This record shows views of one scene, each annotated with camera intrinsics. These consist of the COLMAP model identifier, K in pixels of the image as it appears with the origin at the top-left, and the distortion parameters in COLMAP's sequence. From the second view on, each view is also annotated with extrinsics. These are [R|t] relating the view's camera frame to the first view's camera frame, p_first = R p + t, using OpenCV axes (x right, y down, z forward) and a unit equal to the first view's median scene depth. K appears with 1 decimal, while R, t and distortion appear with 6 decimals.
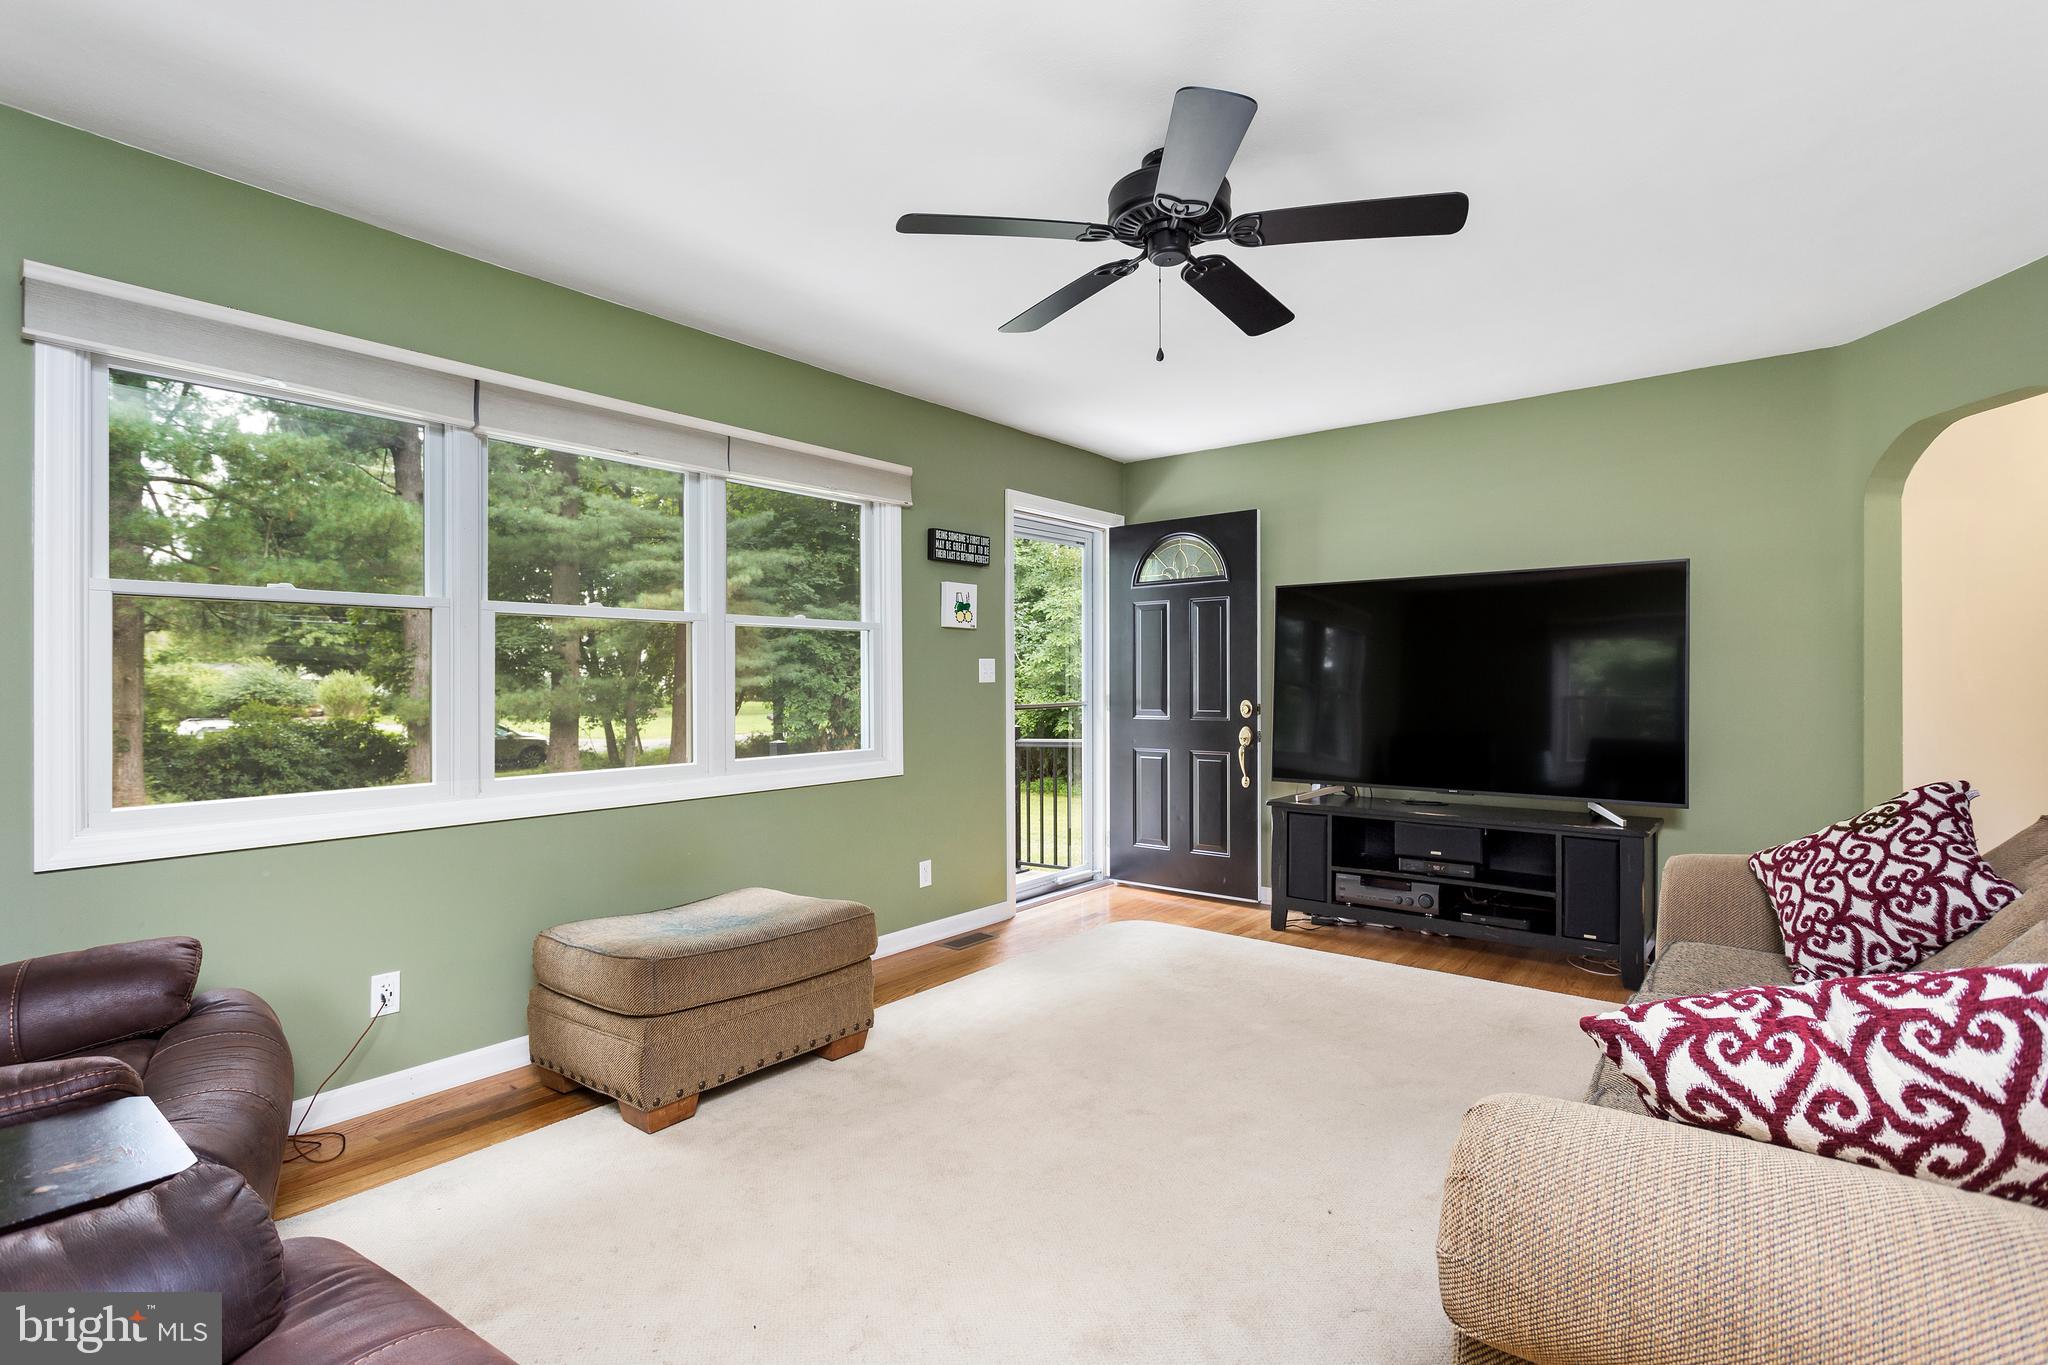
lens RADIAL K [[943.5, 0, 1024.0], [0, 943.5, 682.5], [0, 0, 1]] dist [-0.048464, -0.000060]
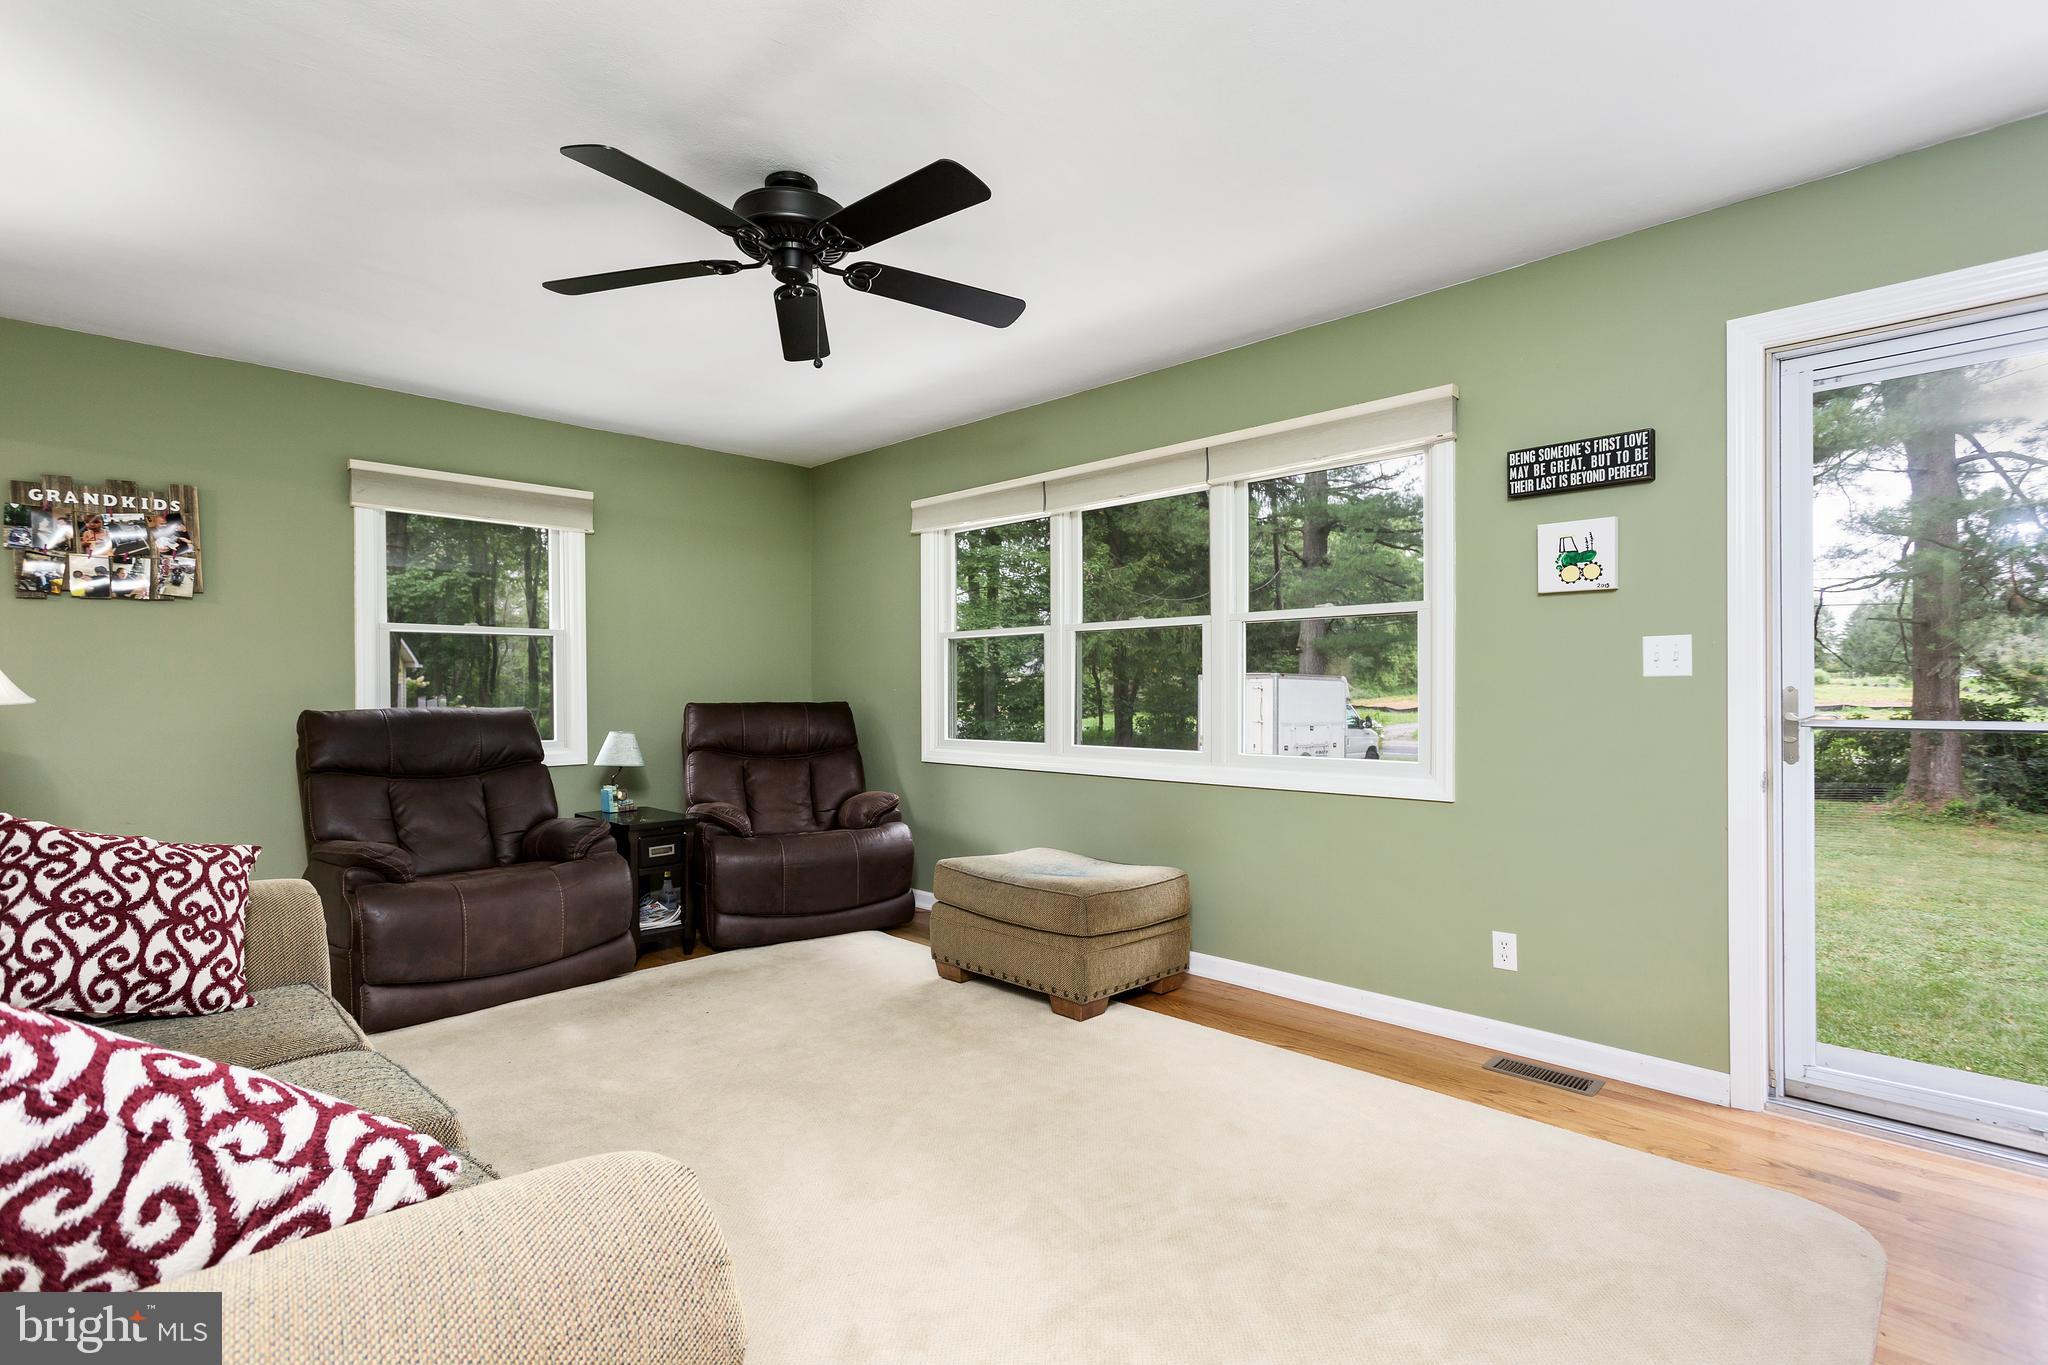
lens RADIAL K [[973.8, 0, 1024.0], [0, 973.8, 682.5], [0, 0, 1]] dist [-0.000414, -0.000235]
pose [[-0.103382, -0.001121, -0.994641, 0.666973], [0.006374, 0.999978, -0.001789, 0.003233], [0.994621, -0.006524, -0.103372, 0.738492]]
